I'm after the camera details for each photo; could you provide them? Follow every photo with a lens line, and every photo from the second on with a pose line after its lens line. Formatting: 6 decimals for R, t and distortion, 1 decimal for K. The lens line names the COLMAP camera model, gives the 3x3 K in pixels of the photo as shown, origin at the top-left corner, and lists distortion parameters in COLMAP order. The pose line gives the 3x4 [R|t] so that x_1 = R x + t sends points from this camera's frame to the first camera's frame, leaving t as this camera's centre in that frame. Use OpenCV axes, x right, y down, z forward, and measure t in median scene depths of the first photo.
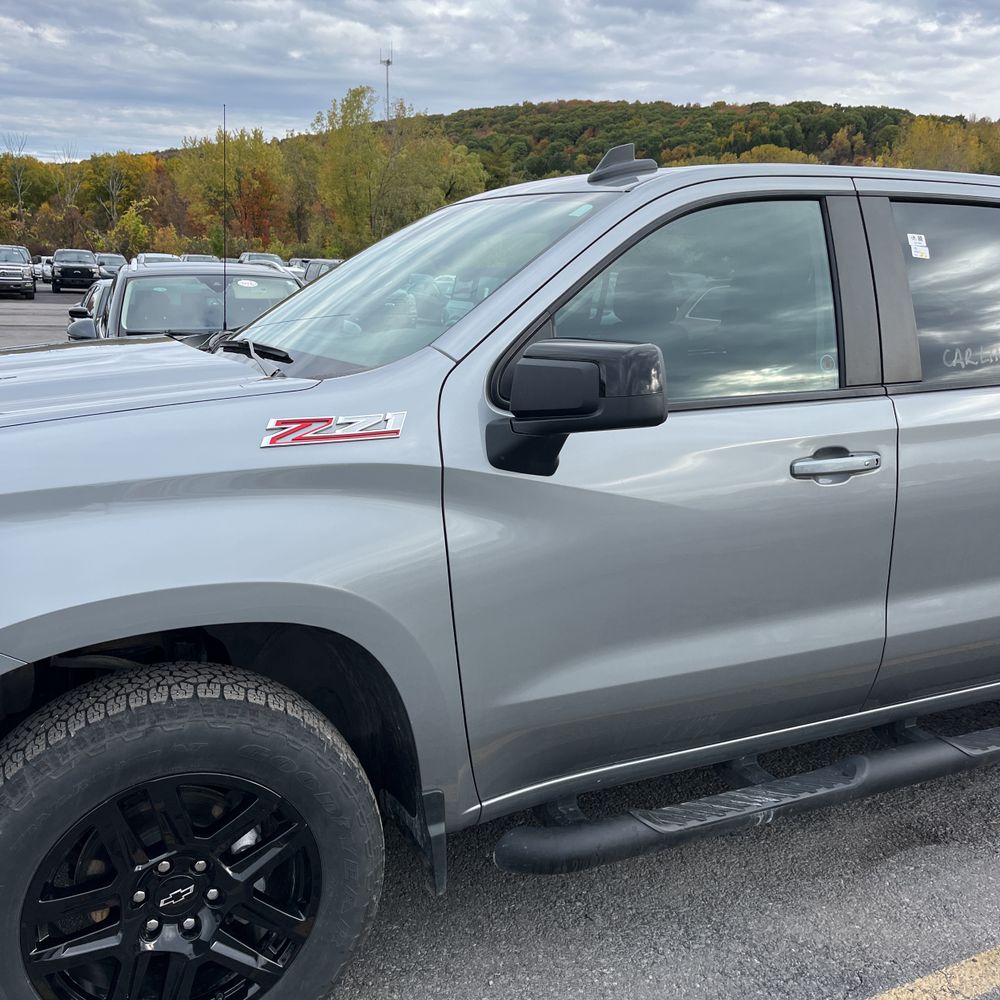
lens RADIAL K [[1003.1, 0, 486.6], [0, 1003.1, 502.4], [0, 0, 1]] dist [0.053768, -0.067319]
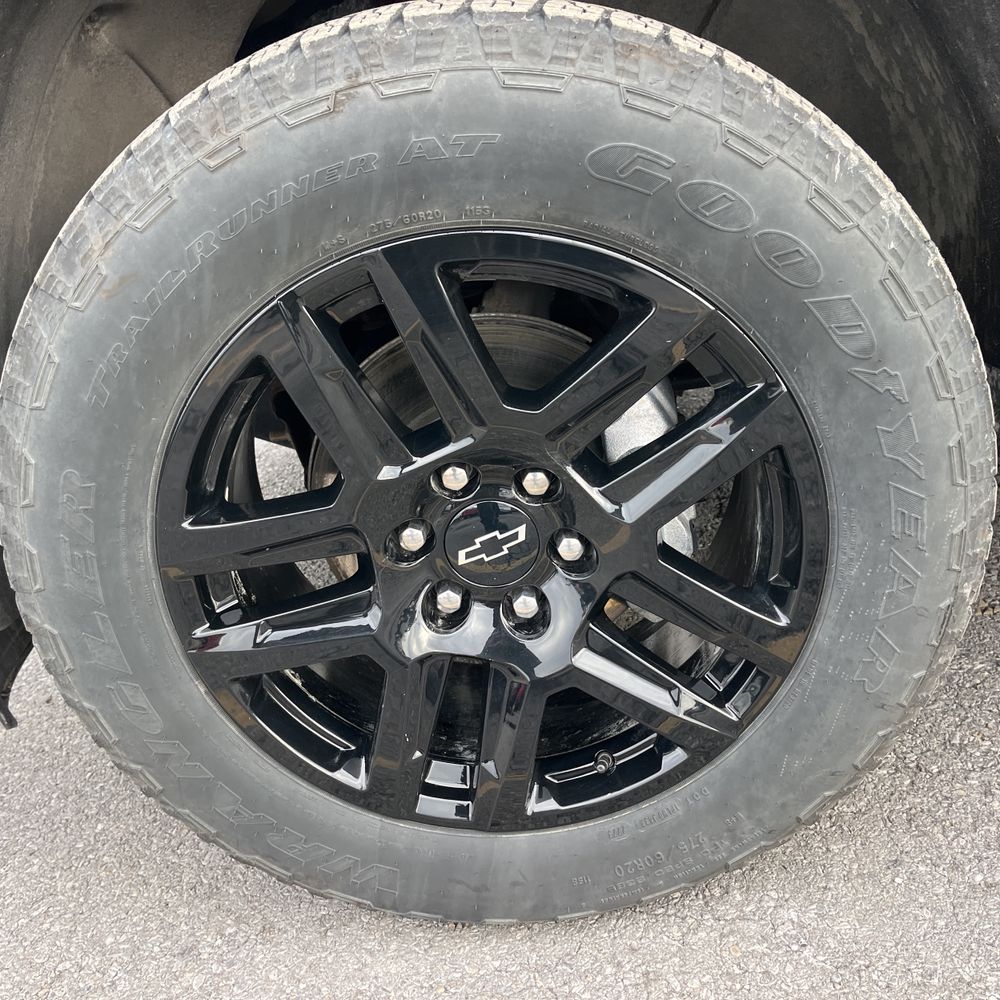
lens RADIAL K [[1019.0, 0, 502.6], [0, 1019.0, 488.9], [0, 0, 1]] dist [0.035308, -0.011913]
pose [[0.899610, 0.027841, -0.435805, -0.107241], [0.077640, 0.971870, 0.222354, 0.266001], [0.429736, -0.233868, 0.872143, 0.618730]]
